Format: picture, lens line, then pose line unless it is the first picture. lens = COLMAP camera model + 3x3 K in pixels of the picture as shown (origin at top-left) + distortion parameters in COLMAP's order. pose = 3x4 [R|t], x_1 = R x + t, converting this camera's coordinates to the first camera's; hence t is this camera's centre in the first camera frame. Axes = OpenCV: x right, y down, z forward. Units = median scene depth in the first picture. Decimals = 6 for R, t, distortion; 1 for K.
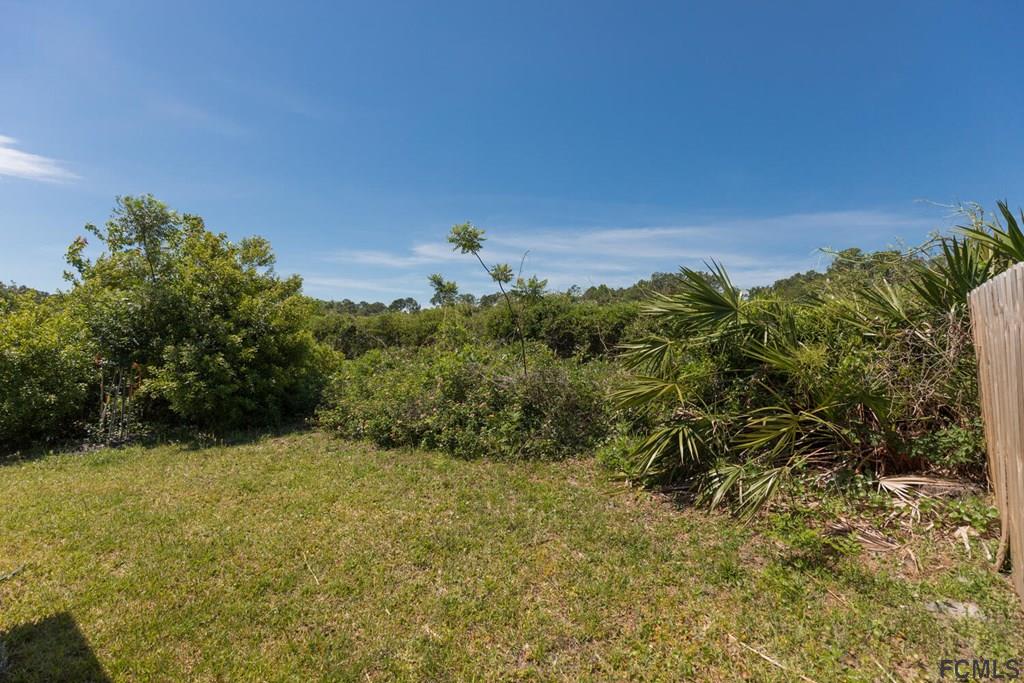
lens RADIAL K [[472.1, 0, 511.2], [0, 472.1, 347.4], [0, 0, 1]] dist [-0.000571, 0.001152]
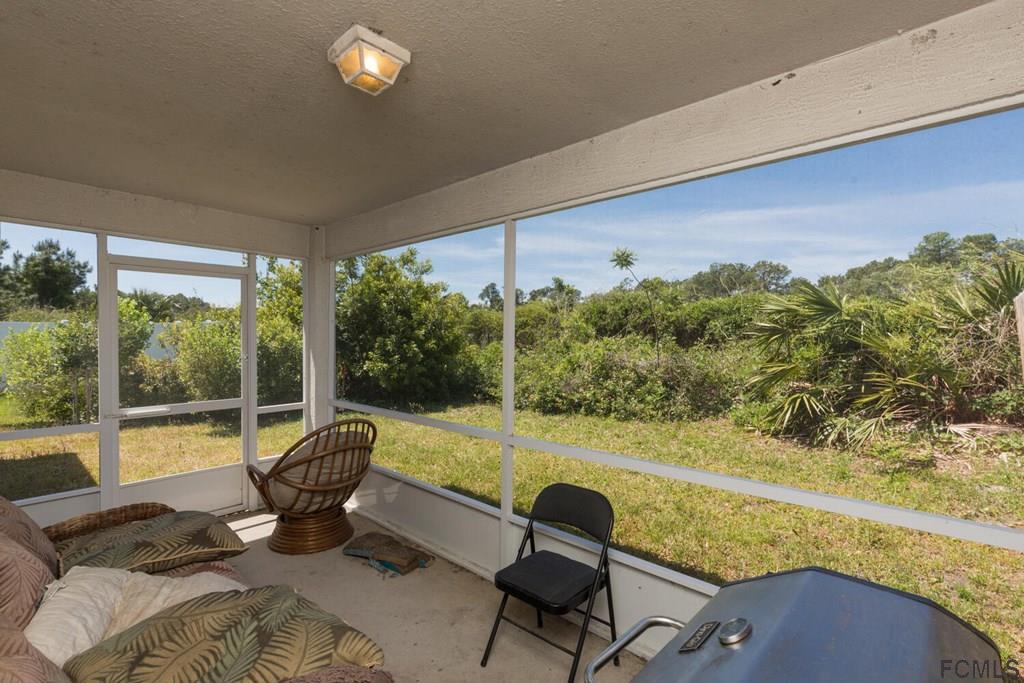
lens RADIAL K [[472.1, 0, 515.7], [0, 472.1, 344.8], [0, 0, 1]] dist [-0.000571, 0.001152]
pose [[0.994623, -0.001765, -0.103550, -0.353987], [0.002350, 0.999982, 0.005529, 0.014020], [0.103539, -0.005742, 0.994609, -0.521067]]
